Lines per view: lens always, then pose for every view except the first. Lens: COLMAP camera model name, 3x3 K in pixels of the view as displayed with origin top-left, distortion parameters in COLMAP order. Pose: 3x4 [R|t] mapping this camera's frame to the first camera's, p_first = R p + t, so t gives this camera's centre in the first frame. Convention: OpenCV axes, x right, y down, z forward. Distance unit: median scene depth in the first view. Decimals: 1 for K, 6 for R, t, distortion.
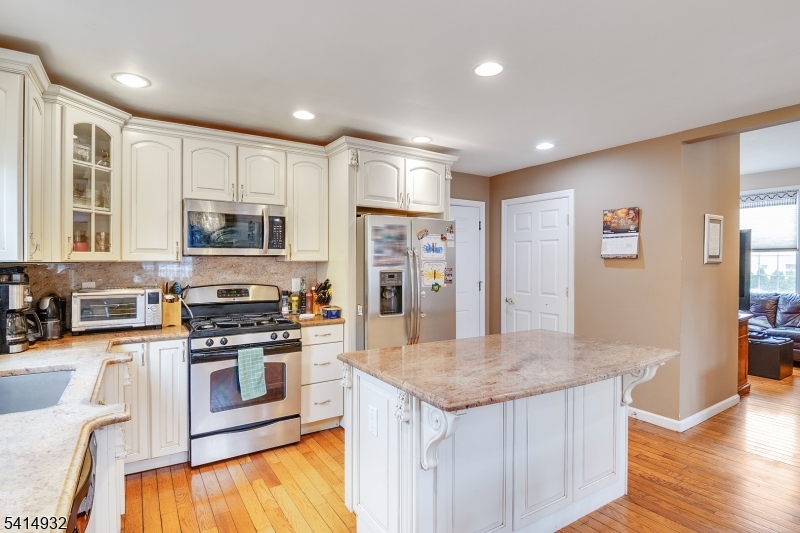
lens RADIAL K [[407.1, 0, 398.8], [0, 407.1, 265.7], [0, 0, 1]] dist [-0.012138, -0.007303]
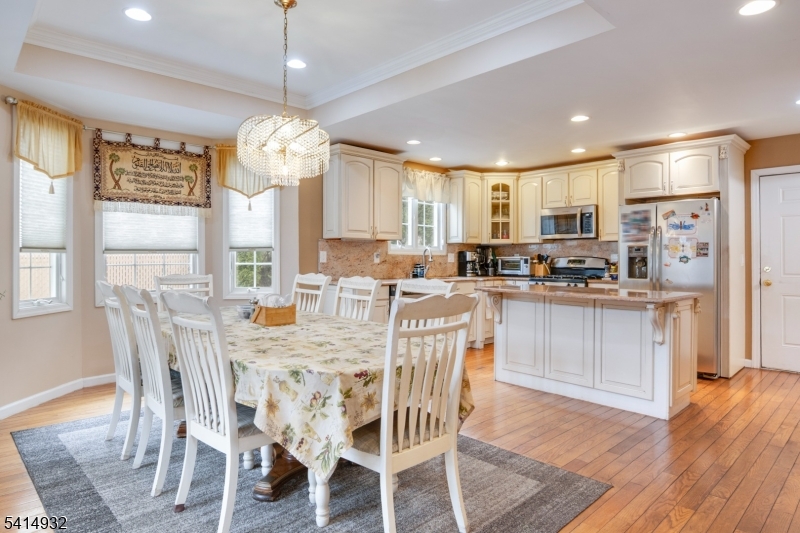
lens RADIAL K [[479.4, 0, 400.5], [0, 479.4, 257.7], [0, 0, 1]] dist [-0.003893, -0.012594]
pose [[0.196743, -0.000287, -0.980455, 1.477559], [-0.009427, 0.999953, -0.002185, 0.068474], [0.980410, 0.009673, 0.196731, -0.070336]]
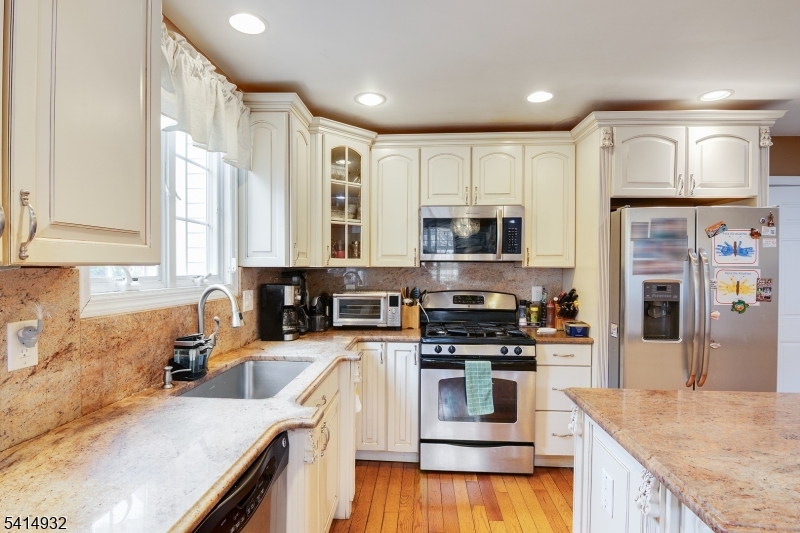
lens RADIAL K [[407.1, 0, 393.7], [0, 407.1, 271.4], [0, 0, 1]] dist [-0.012138, -0.007303]
pose [[0.800610, 0.010883, -0.599086, 0.034613], [-0.010169, 0.999938, 0.004576, -0.003550], [0.599099, 0.002429, 0.800671, 0.129604]]
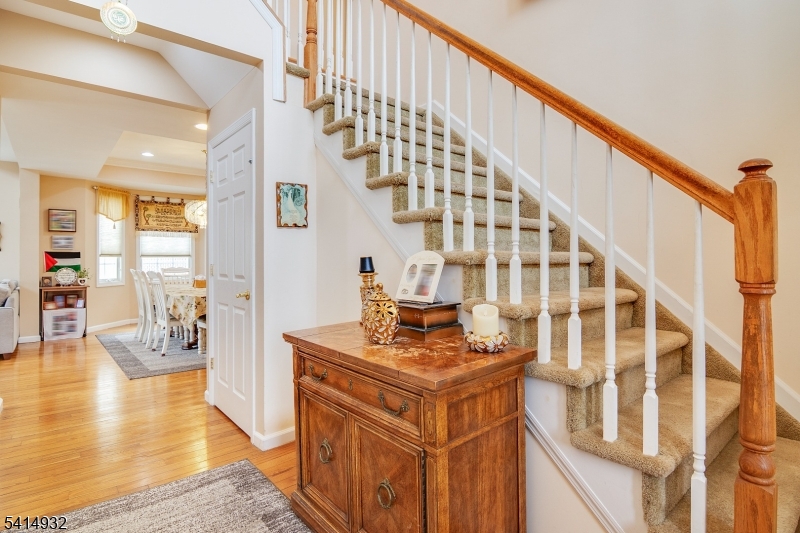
lens RADIAL K [[407.1, 0, 393.4], [0, 407.1, 261.7], [0, 0, 1]] dist [-0.012138, -0.007303]
pose [[0.145754, 0.005823, -0.989304, 2.512097], [-0.011584, 0.999924, 0.004179, 0.060479], [0.989253, 0.010851, 0.145810, 0.482884]]
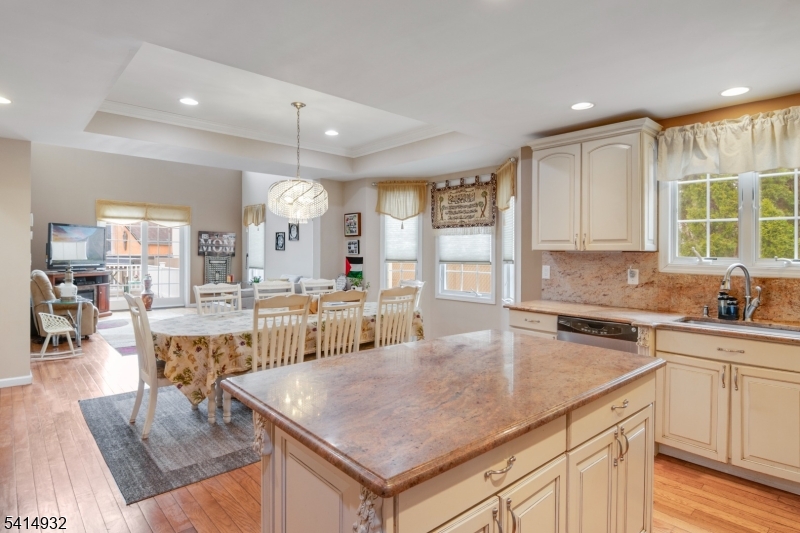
lens RADIAL K [[443.7, 0, 399.3], [0, 443.7, 256.5], [0, 0, 1]] dist [-0.007557, -0.013382]
pose [[-0.986618, -0.005353, -0.162960, 0.393359], [-0.008469, 0.999794, 0.018432, -0.006938], [0.162828, 0.019565, -0.986460, 1.300637]]
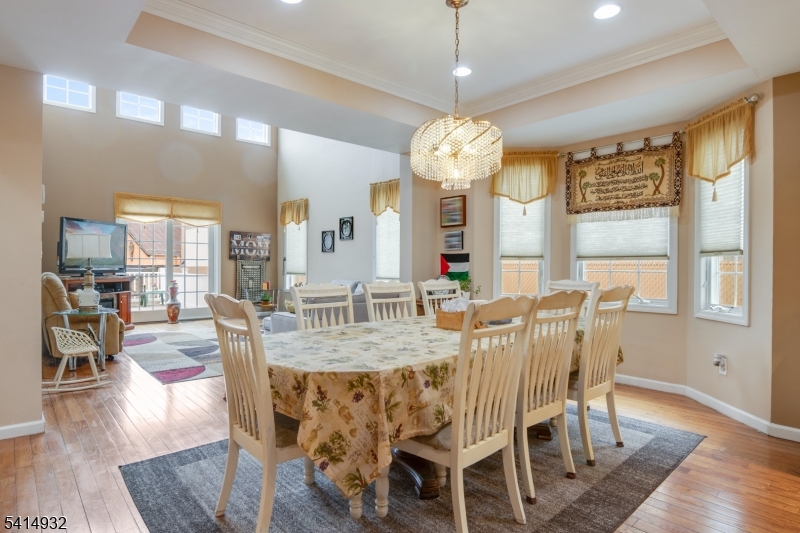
lens RADIAL K [[443.7, 0, 394.1], [0, 443.7, 269.7], [0, 0, 1]] dist [-0.007557, -0.013382]
pose [[-0.989028, -0.000968, -0.147723, 0.732295], [-0.004397, 0.999728, 0.022883, 0.061376], [0.147661, 0.023281, -0.988764, 0.750512]]
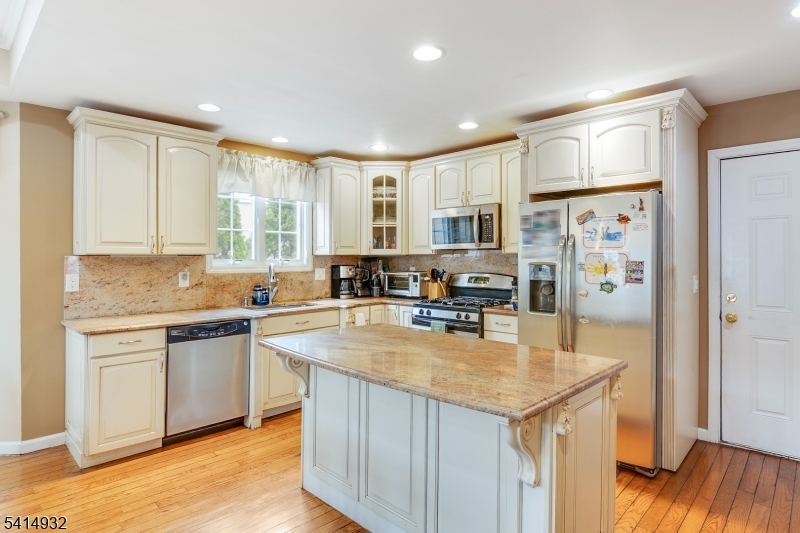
lens RADIAL K [[443.7, 0, 403.8], [0, 443.7, 262.1], [0, 0, 1]] dist [-0.007557, -0.013382]
pose [[0.239461, 0.011983, -0.970832, 0.919621], [-0.003493, 0.999928, 0.011480, -0.000014], [0.970900, 0.000642, 0.239486, 0.516789]]
